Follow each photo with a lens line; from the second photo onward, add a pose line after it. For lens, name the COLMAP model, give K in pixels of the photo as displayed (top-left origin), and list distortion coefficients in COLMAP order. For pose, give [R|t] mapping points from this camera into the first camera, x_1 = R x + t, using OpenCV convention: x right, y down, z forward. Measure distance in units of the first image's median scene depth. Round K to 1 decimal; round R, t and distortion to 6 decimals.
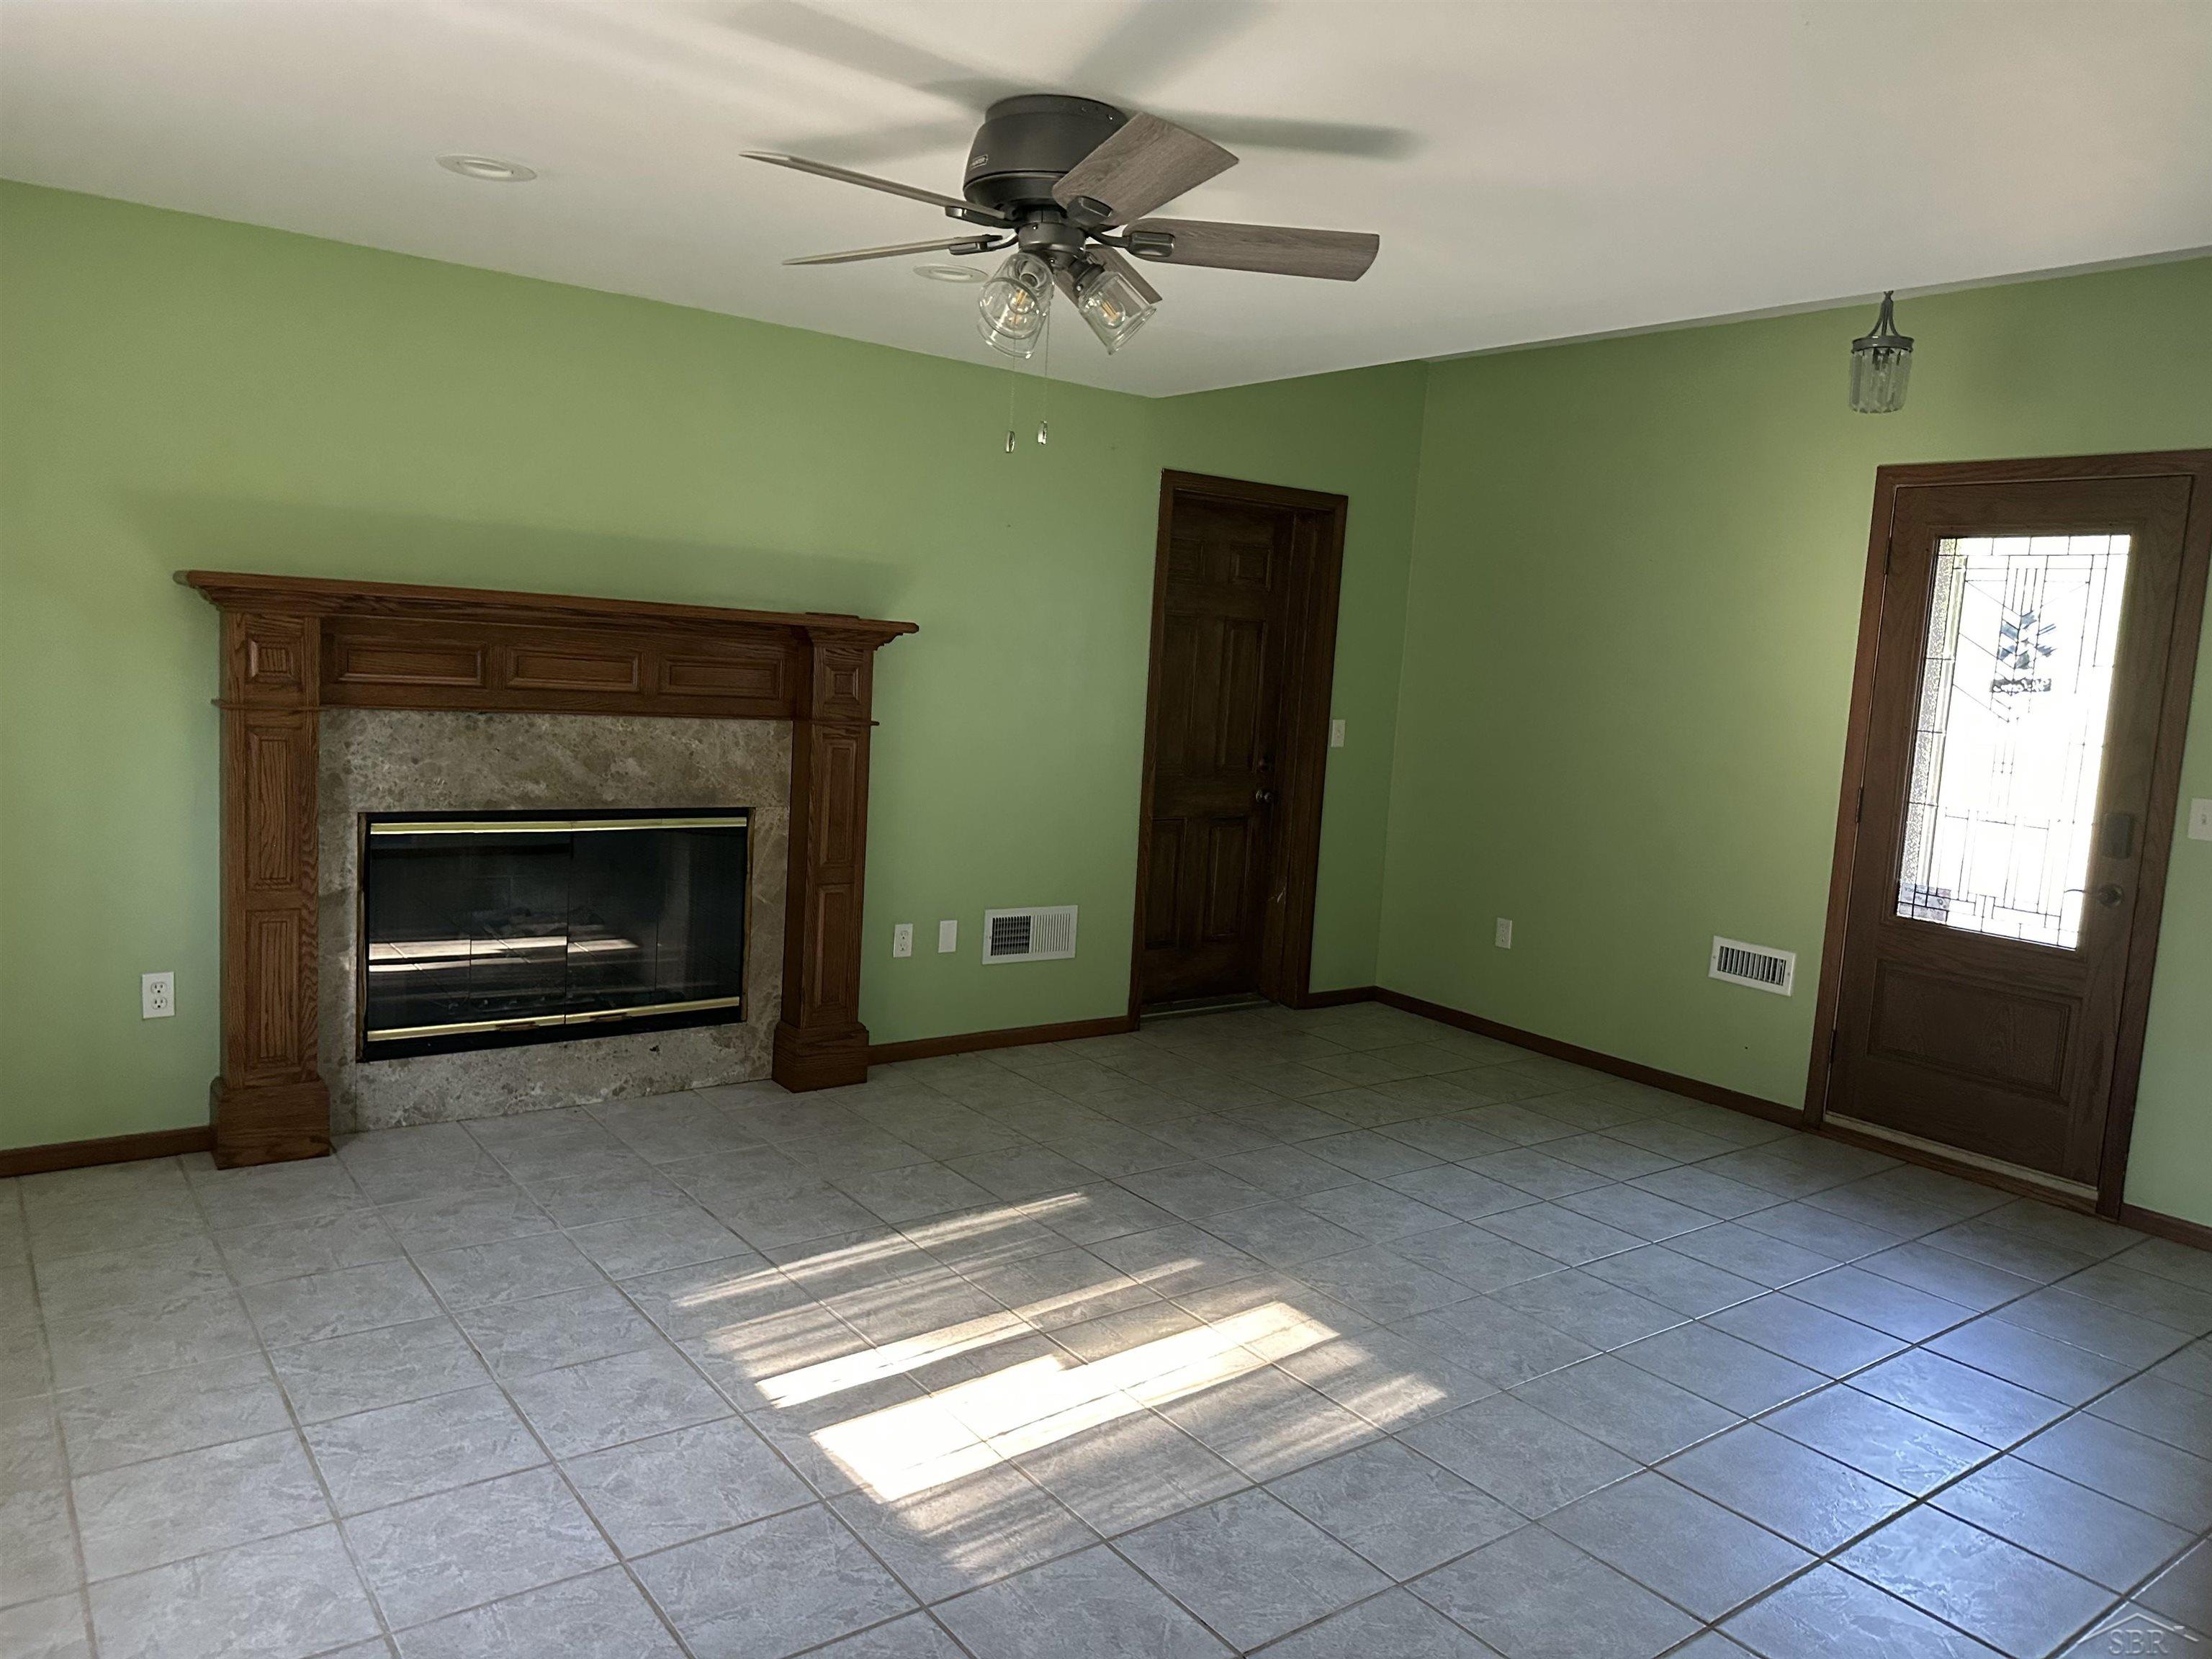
lens RADIAL K [[1547.6, 0, 1112.9], [0, 1547.6, 829.9], [0, 0, 1]] dist [0.160523, -0.292482]
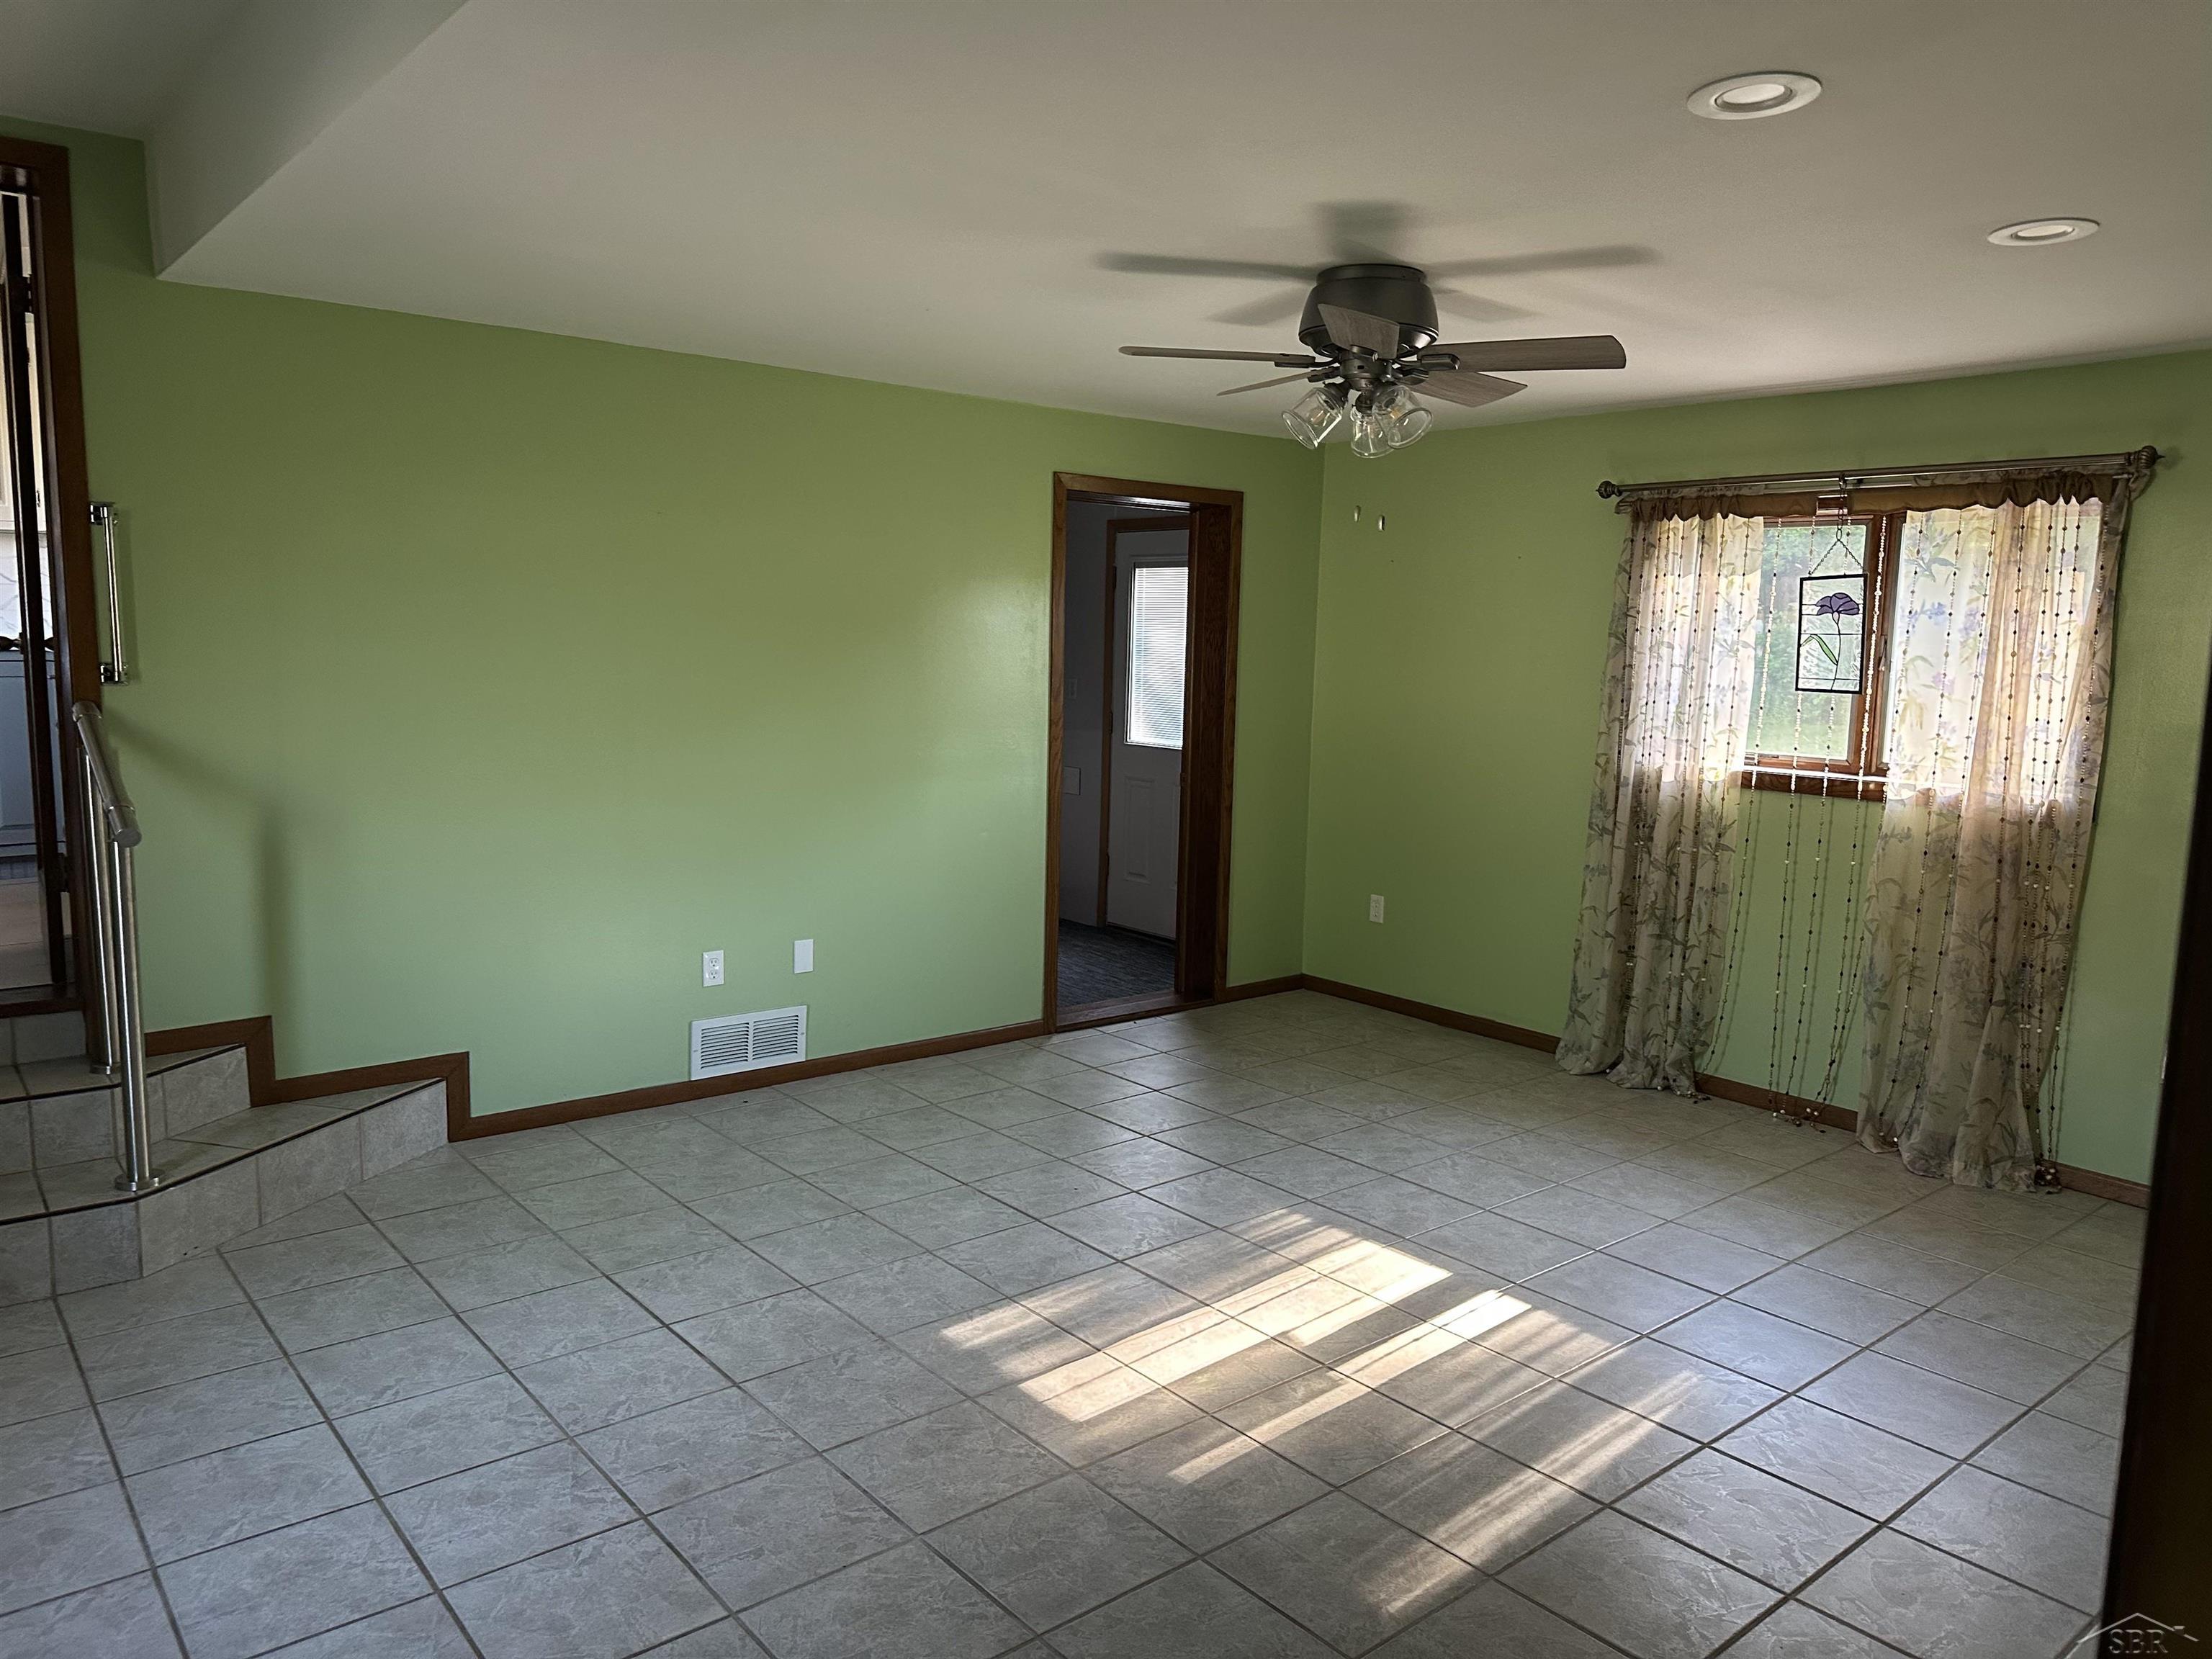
lens RADIAL K [[1547.6, 0, 1112.9], [0, 1547.6, 829.9], [0, 0, 1]] dist [0.160523, -0.292482]
pose [[-0.994921, -0.081373, -0.059245, 0.174548], [-0.093185, 0.967152, 0.236502, -0.231130], [0.038054, 0.240821, -0.969823, 1.856527]]
